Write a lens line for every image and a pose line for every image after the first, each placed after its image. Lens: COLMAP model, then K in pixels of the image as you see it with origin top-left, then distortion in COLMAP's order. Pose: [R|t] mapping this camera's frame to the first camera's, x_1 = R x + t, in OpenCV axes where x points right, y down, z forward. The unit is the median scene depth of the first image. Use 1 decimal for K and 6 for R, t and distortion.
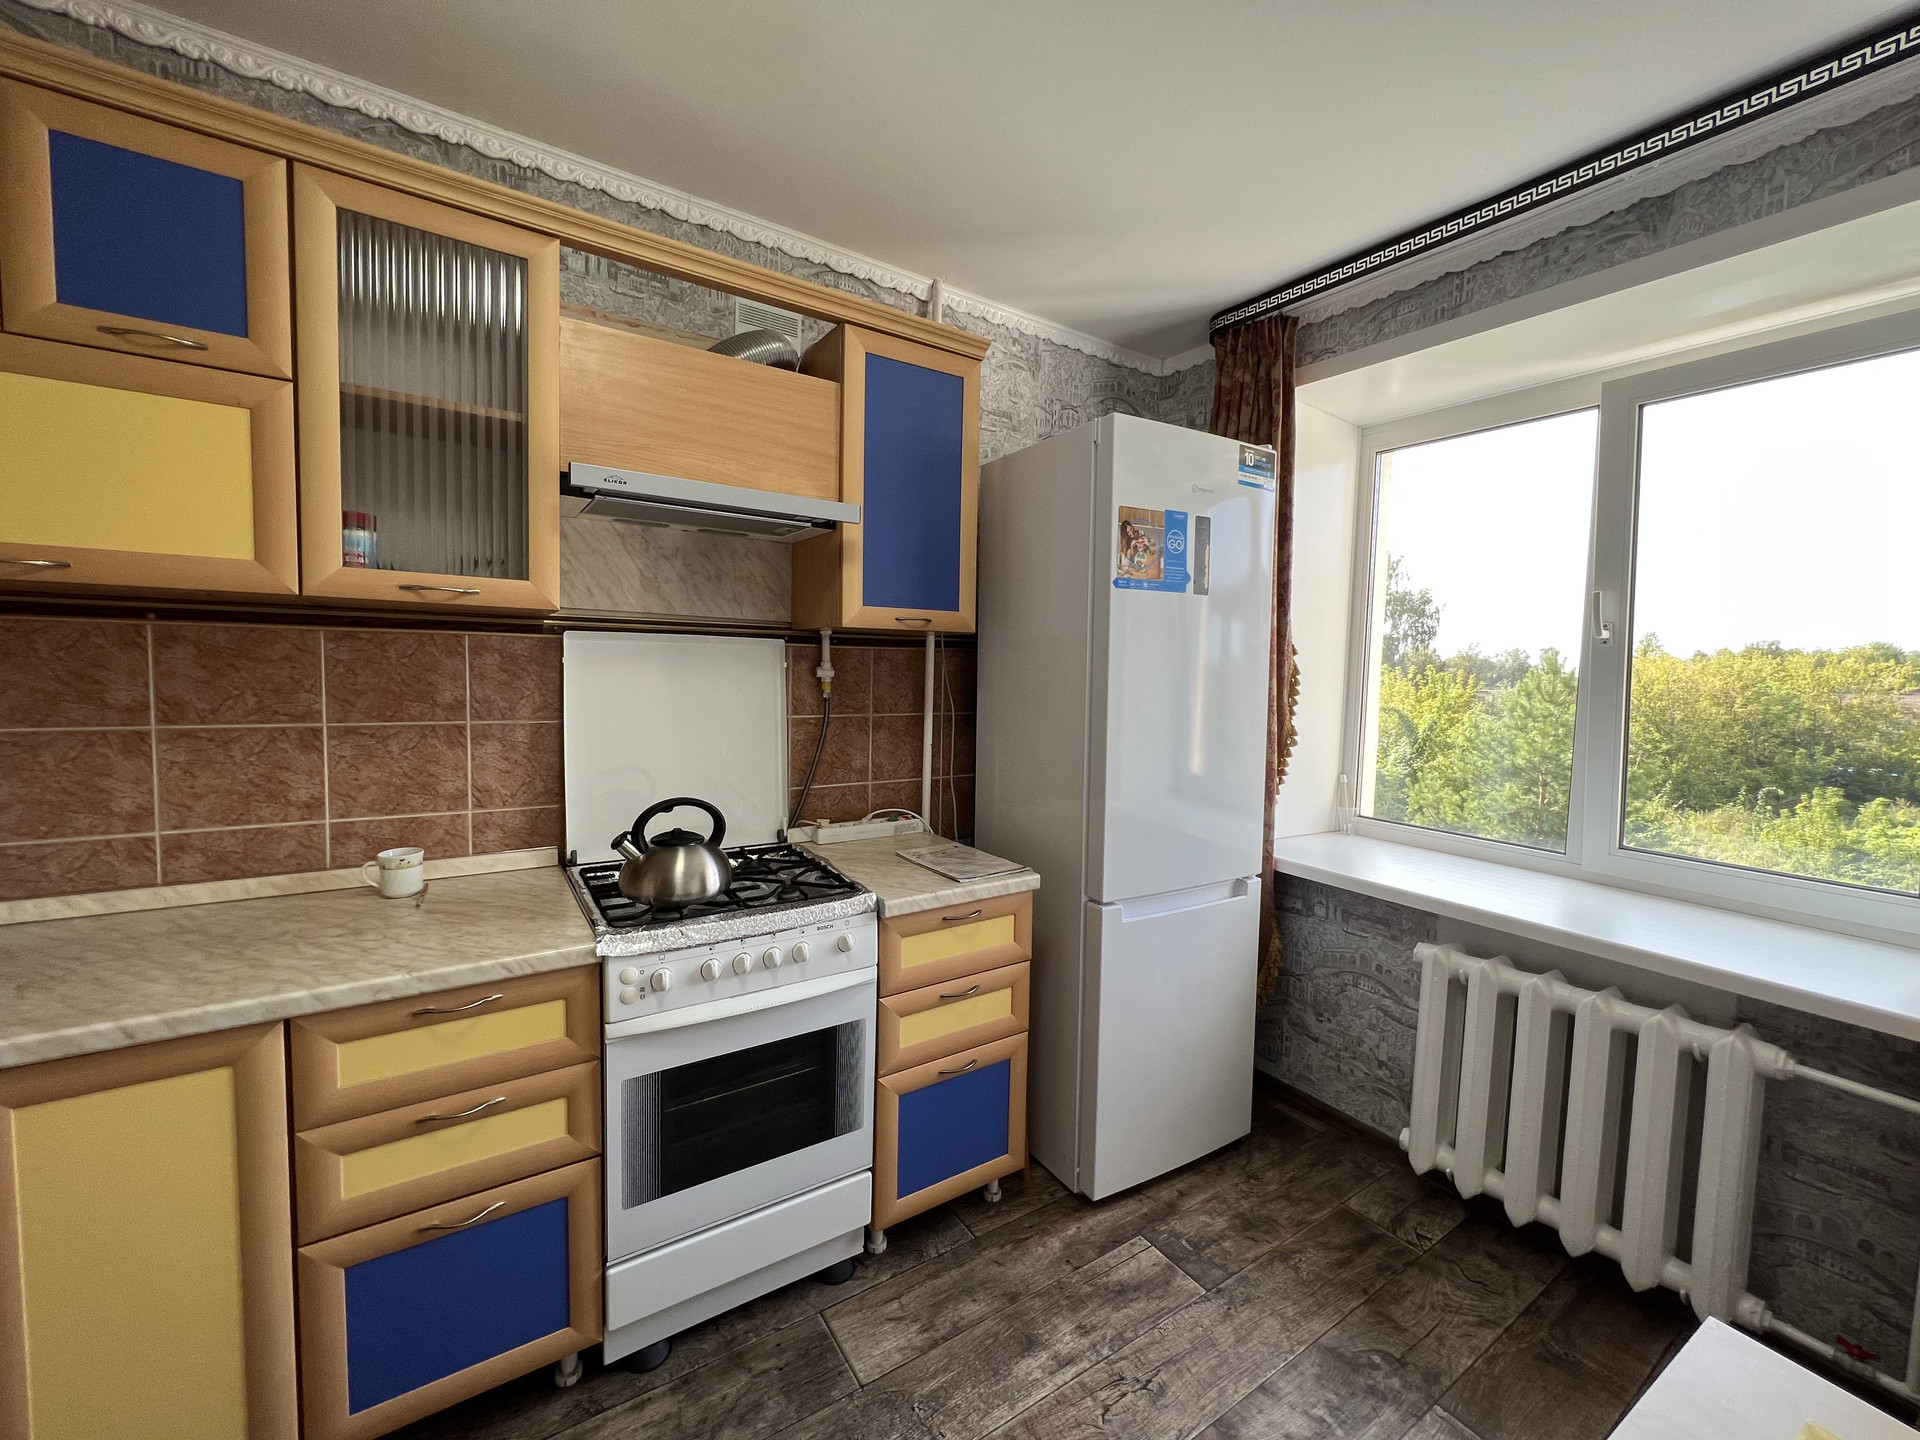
lens RADIAL K [[769.6, 0, 955.4], [0, 769.6, 714.4], [0, 0, 1]] dist [-0.002054, 0.000223]
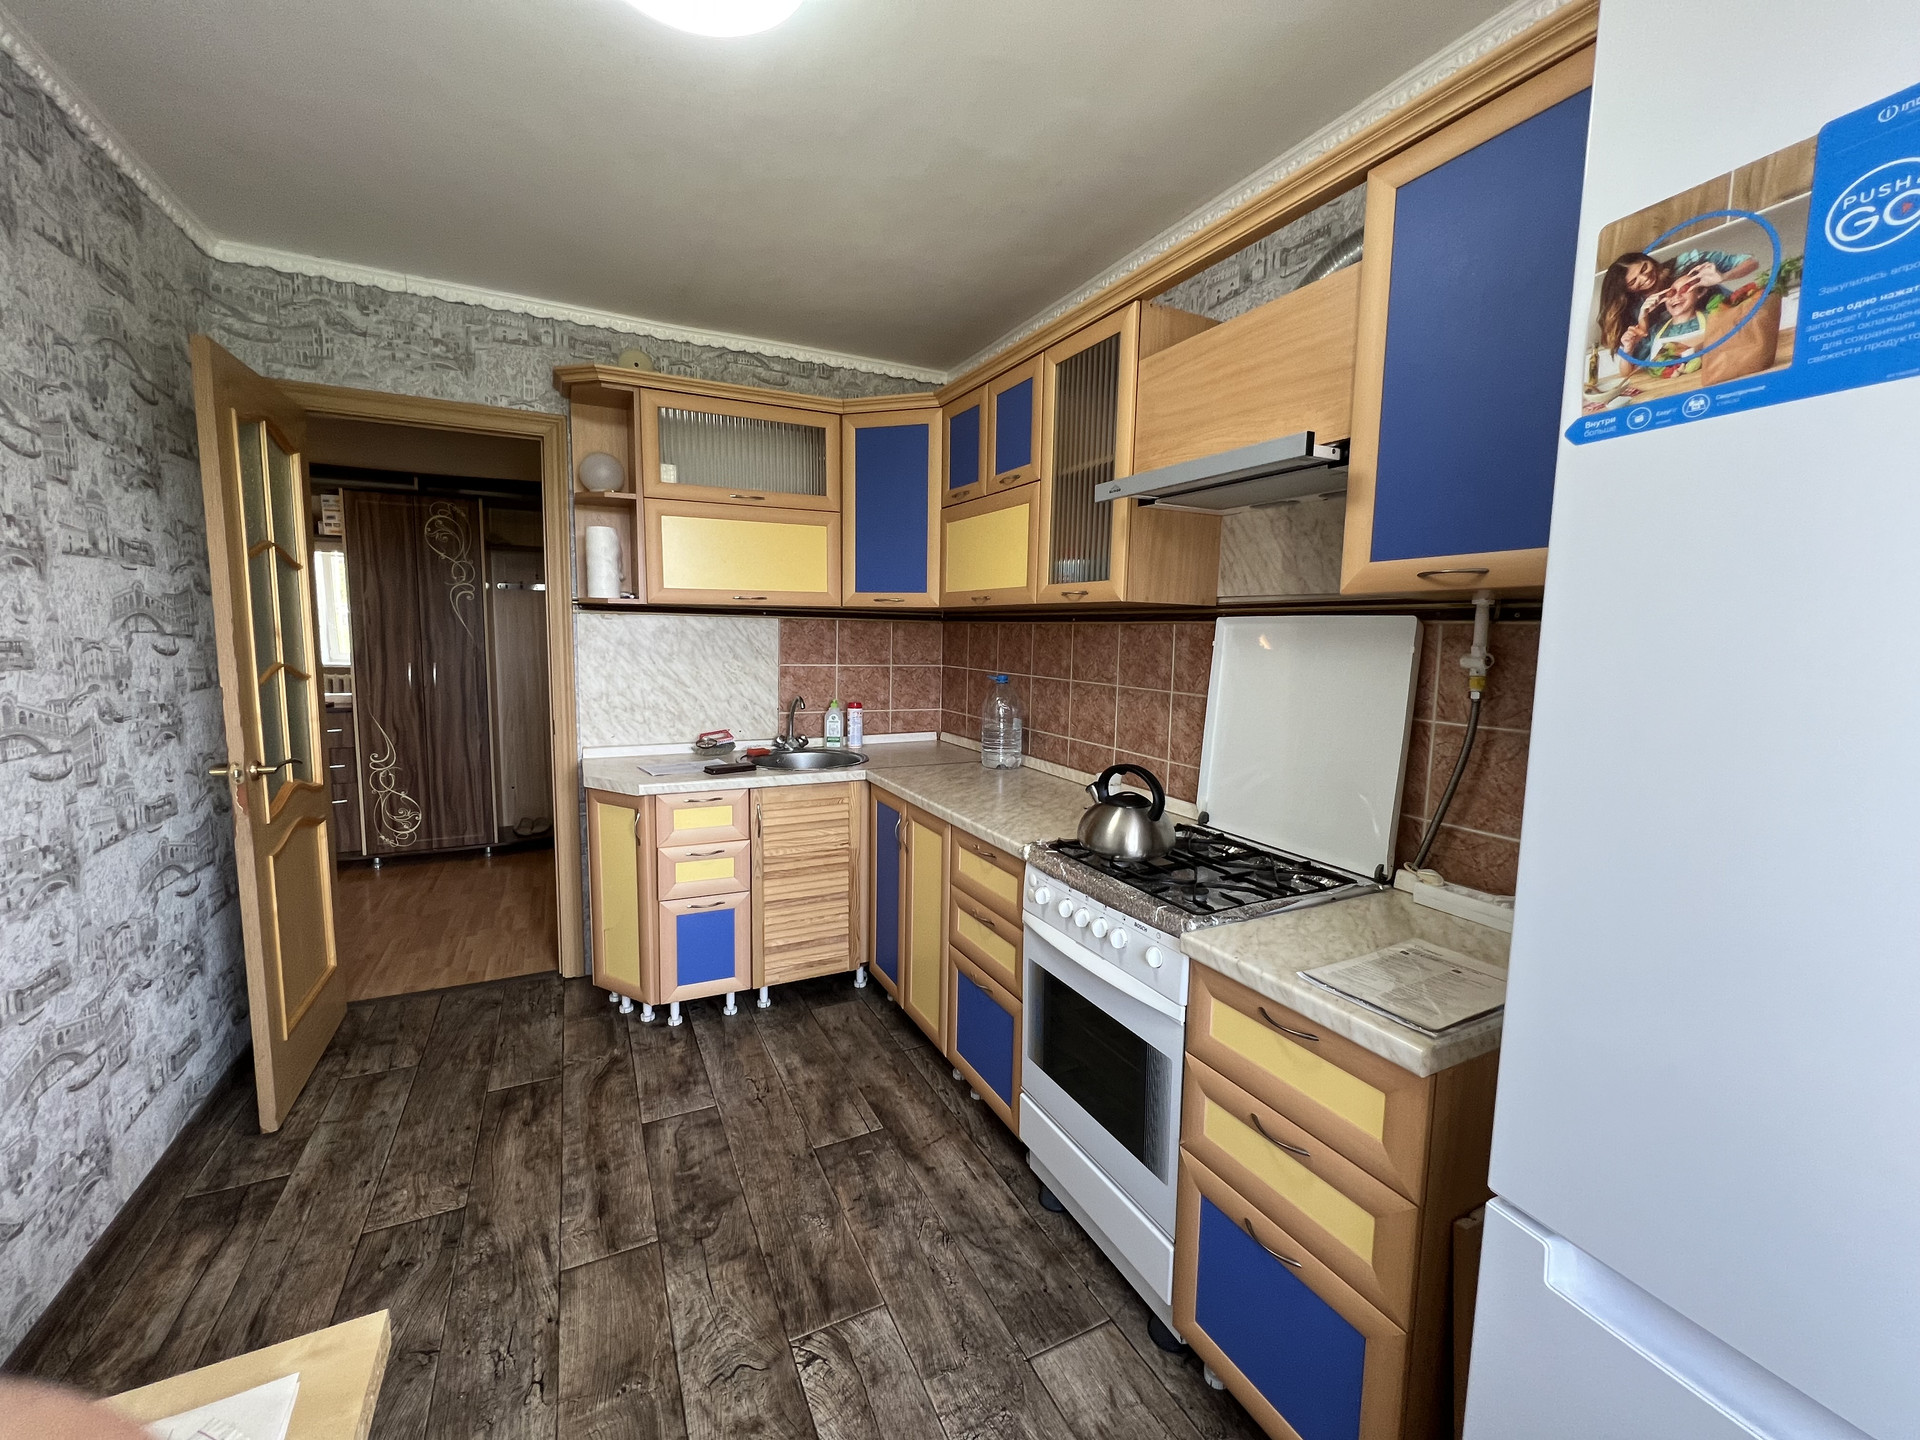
lens RADIAL K [[769.6, 0, 960.7], [0, 769.6, 715.5], [0, 0, 1]] dist [-0.002054, 0.000223]
pose [[-0.106479, 0.080438, -0.991056, 0.752997], [-0.089493, 0.991902, 0.090121, -0.038789], [0.990279, 0.098288, -0.098418, 0.859187]]
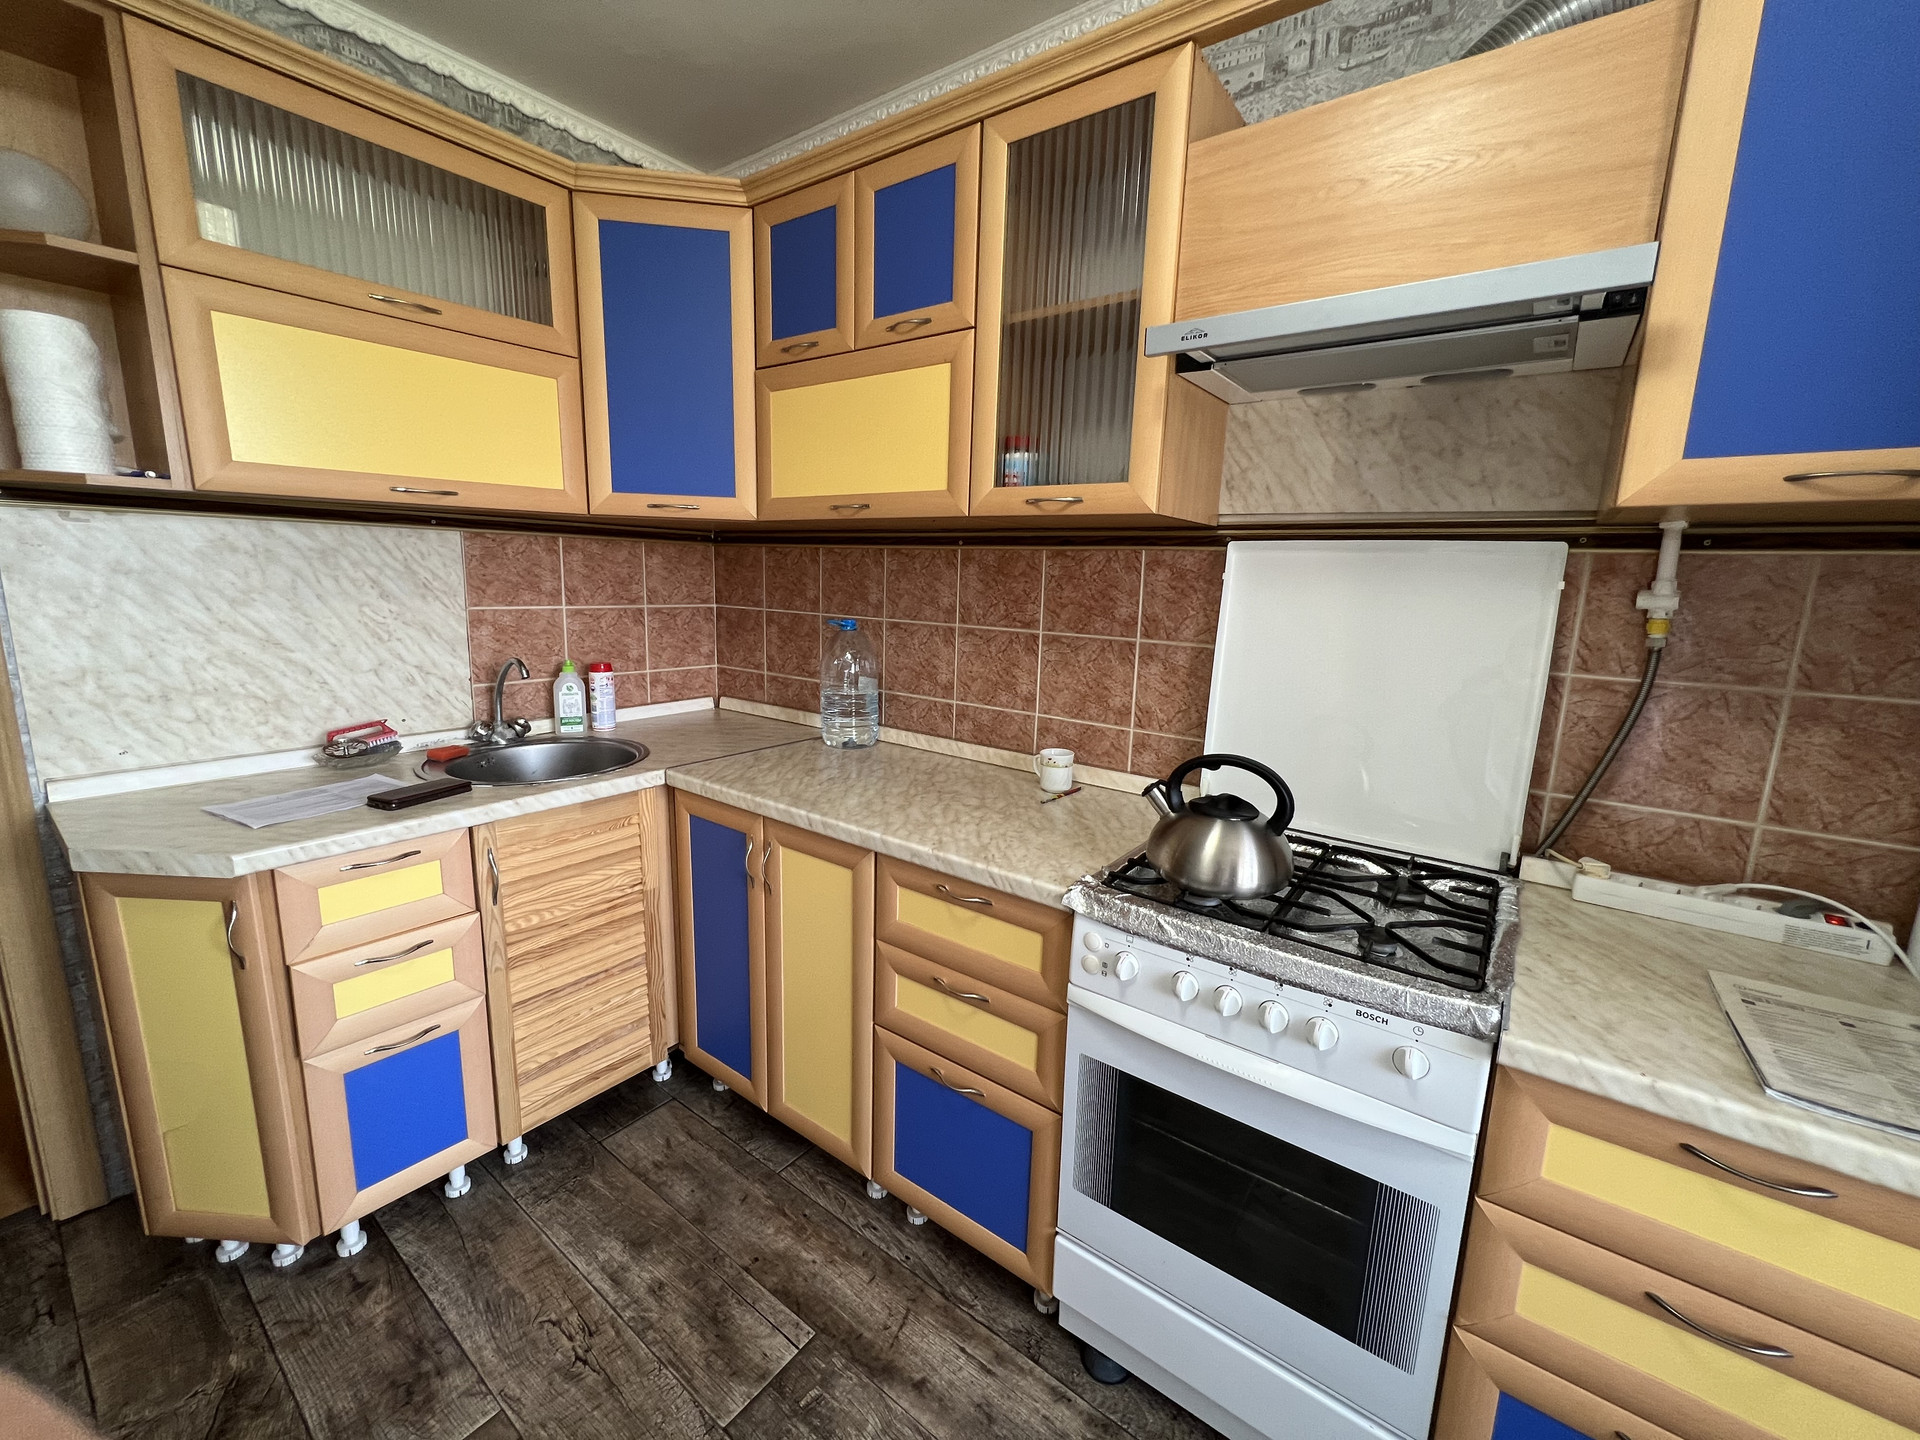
lens RADIAL K [[769.6, 0, 960.3], [0, 769.6, 714.3], [0, 0, 1]] dist [-0.002054, 0.000223]
pose [[0.342601, 0.153739, -0.926816, 0.241155], [-0.084254, 0.987572, 0.132672, -0.008084], [0.935695, 0.032634, 0.351297, 0.486805]]
